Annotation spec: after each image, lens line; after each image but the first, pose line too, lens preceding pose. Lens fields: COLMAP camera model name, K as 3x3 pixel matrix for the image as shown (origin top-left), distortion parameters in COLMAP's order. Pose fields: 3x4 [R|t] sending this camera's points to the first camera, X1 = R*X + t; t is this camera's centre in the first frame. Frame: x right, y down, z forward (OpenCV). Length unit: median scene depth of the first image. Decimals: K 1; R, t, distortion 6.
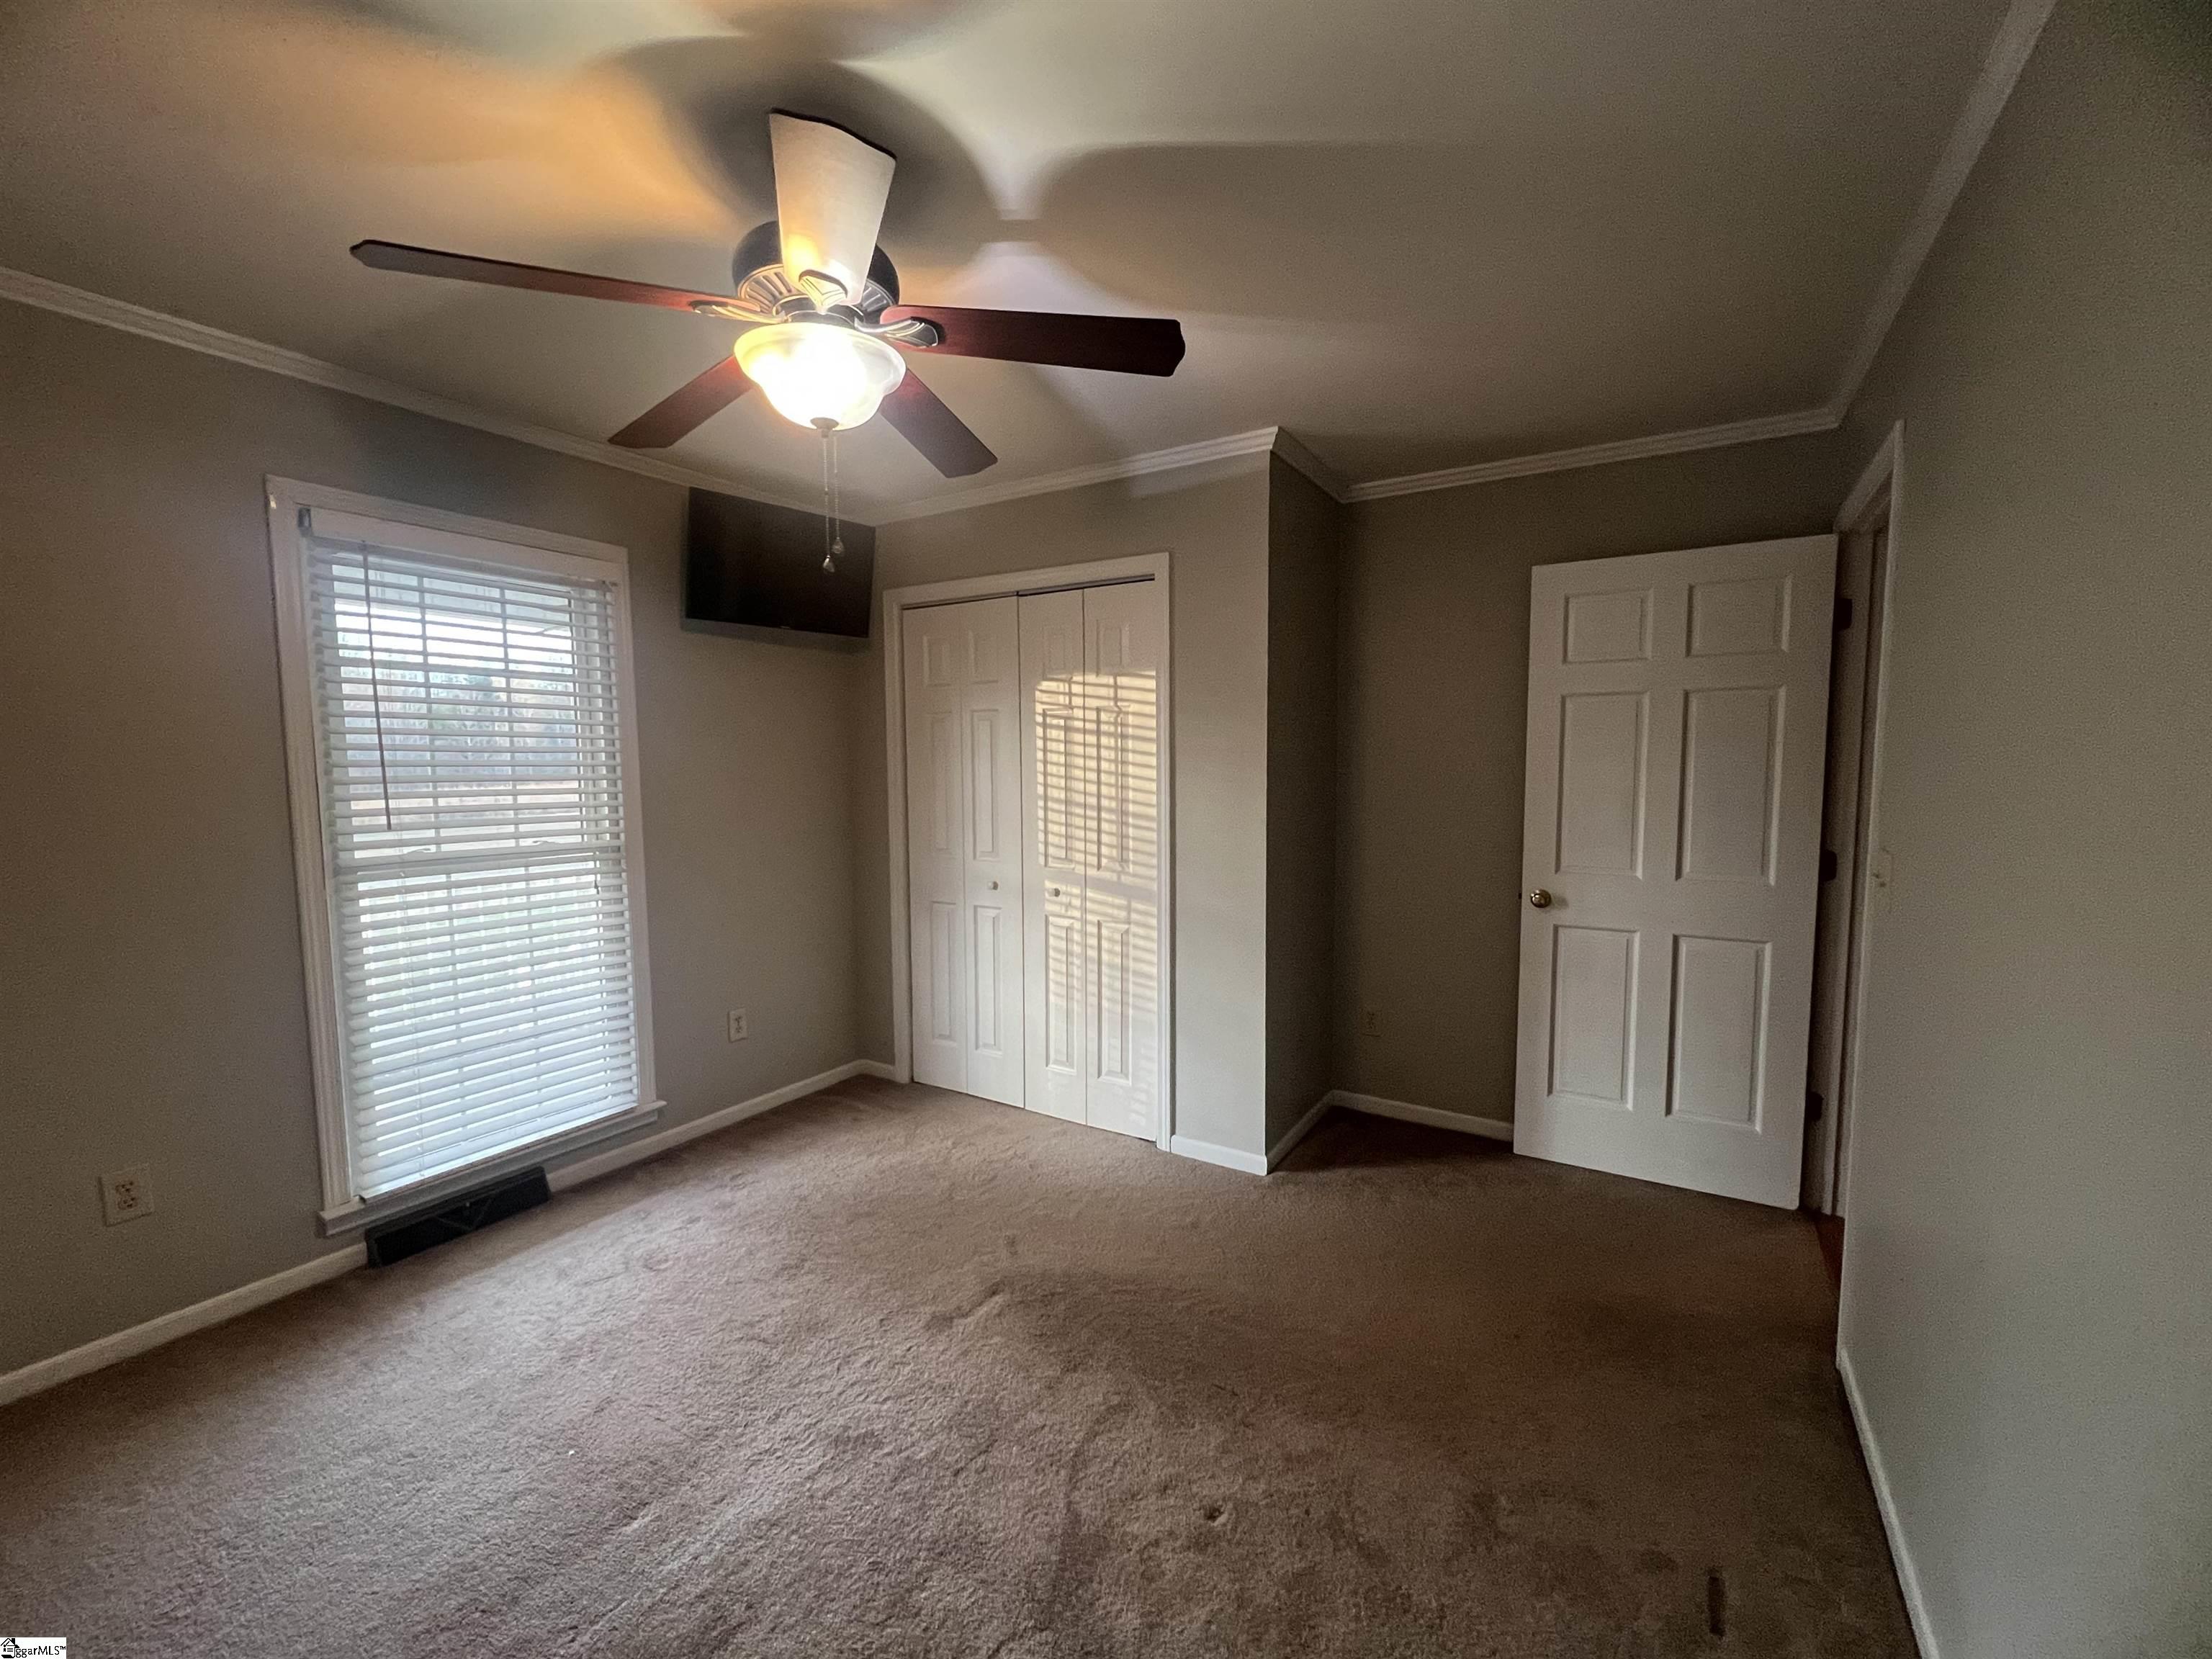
lens RADIAL K [[905.8, 0, 1110.7], [0, 905.8, 833.2], [0, 0, 1]] dist [-0.002939, 0.000521]
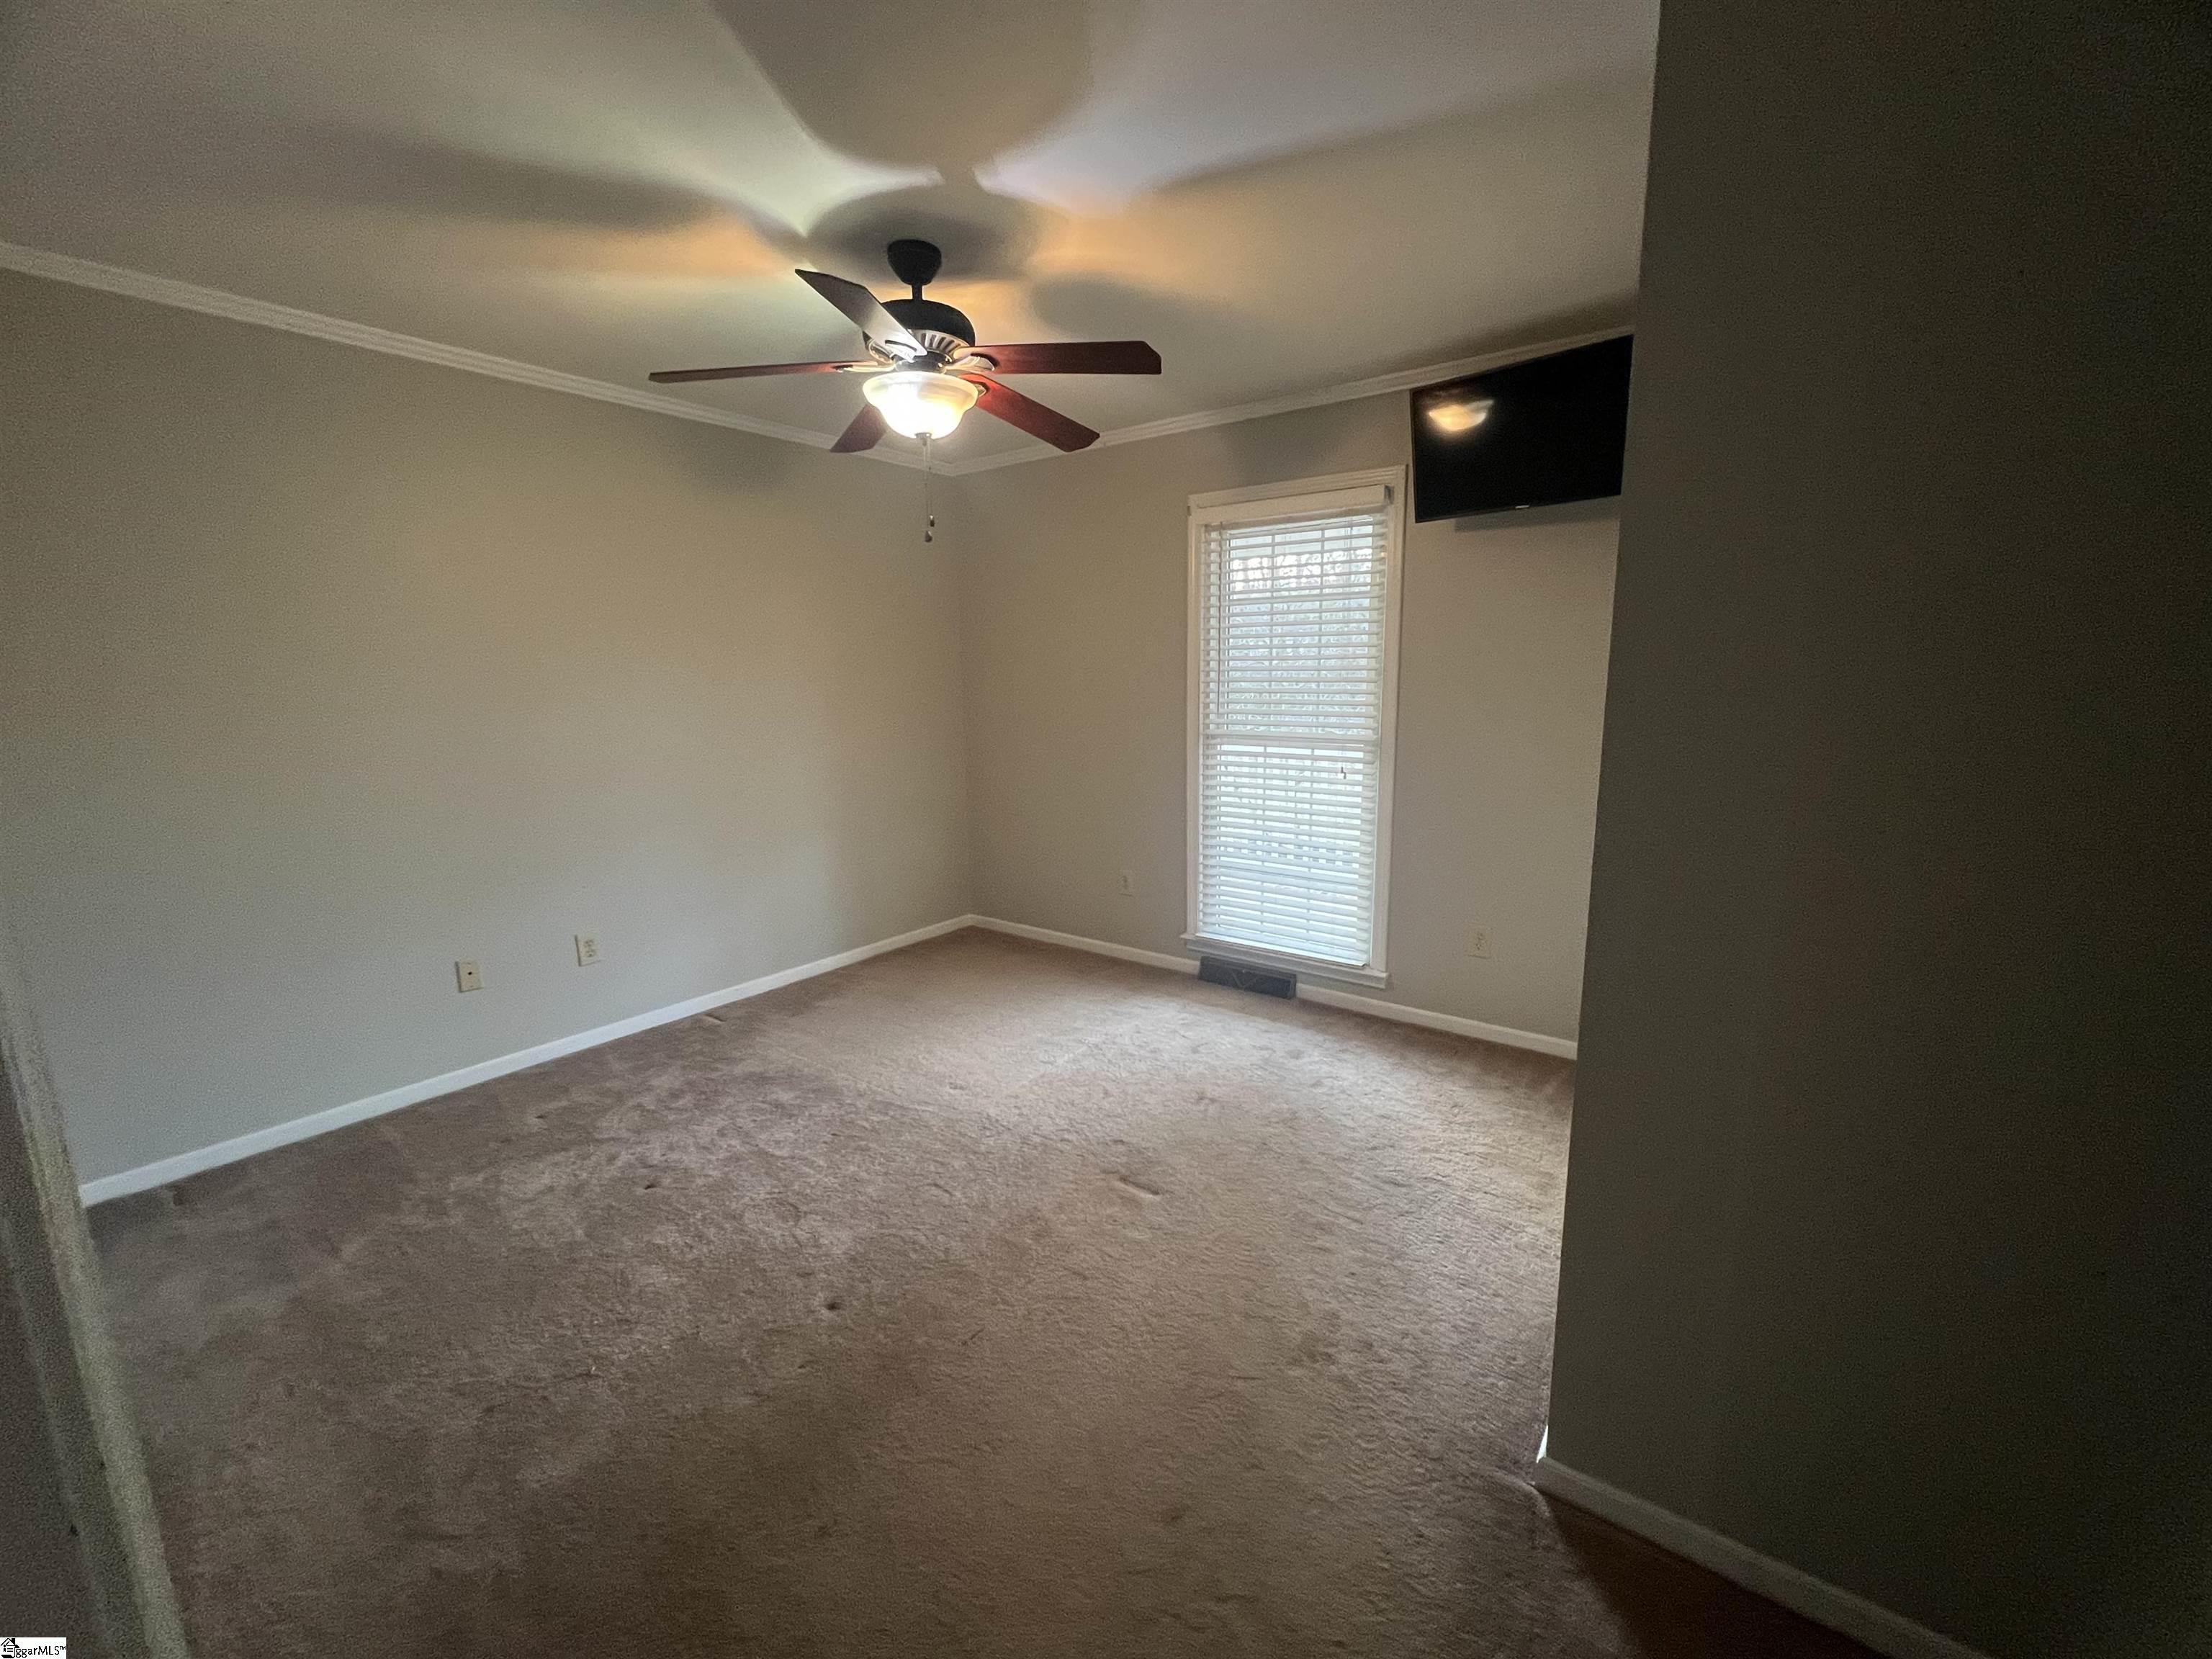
lens RADIAL K [[903.9, 0, 1112.5], [0, 903.9, 834.5], [0, 0, 1]] dist [-0.002198, -0.000305]
pose [[-0.083729, 0.182904, -0.979559, 0.680682], [-0.067838, 0.979684, 0.188726, -0.069679], [0.994177, 0.082253, -0.069620, 0.831223]]
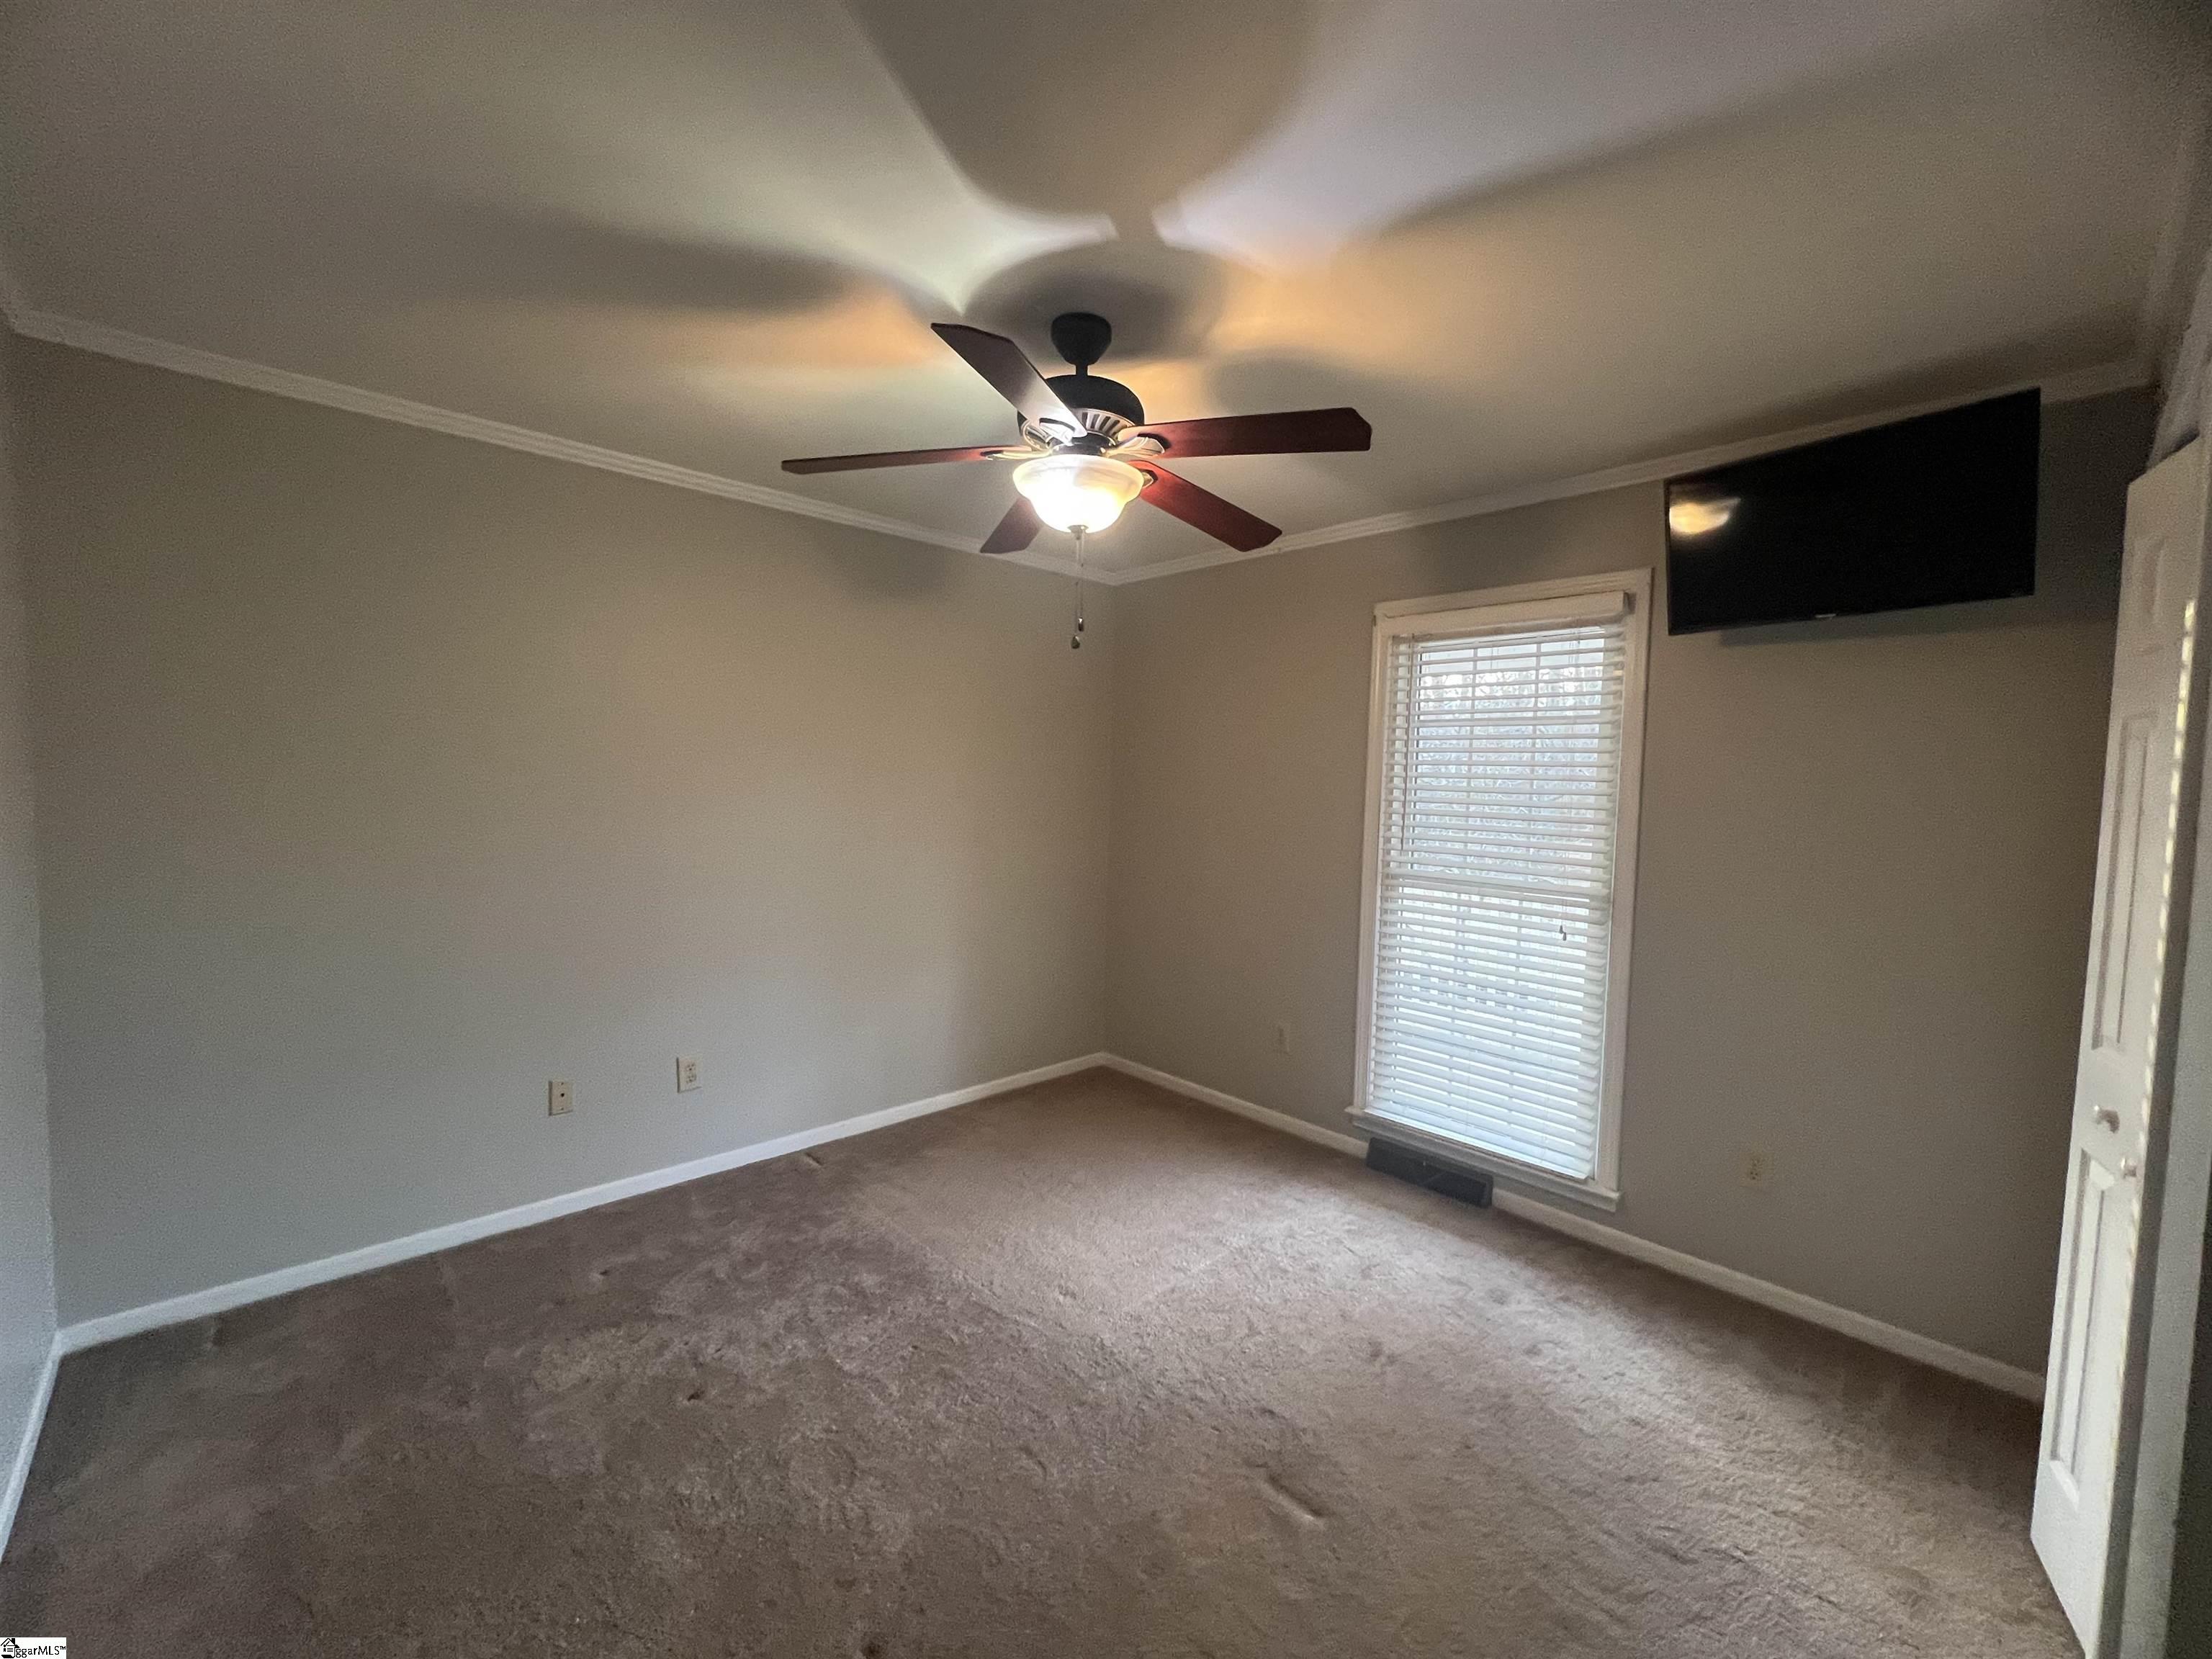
lens RADIAL K [[905.8, 0, 1110.7], [0, 905.8, 833.2], [0, 0, 1]] dist [-0.002939, 0.000521]
pose [[-0.249093, 0.056662, -0.966821, 0.516501], [-0.101251, 0.991293, 0.084182, -0.084221], [0.963172, 0.118860, -0.241187, 0.797122]]
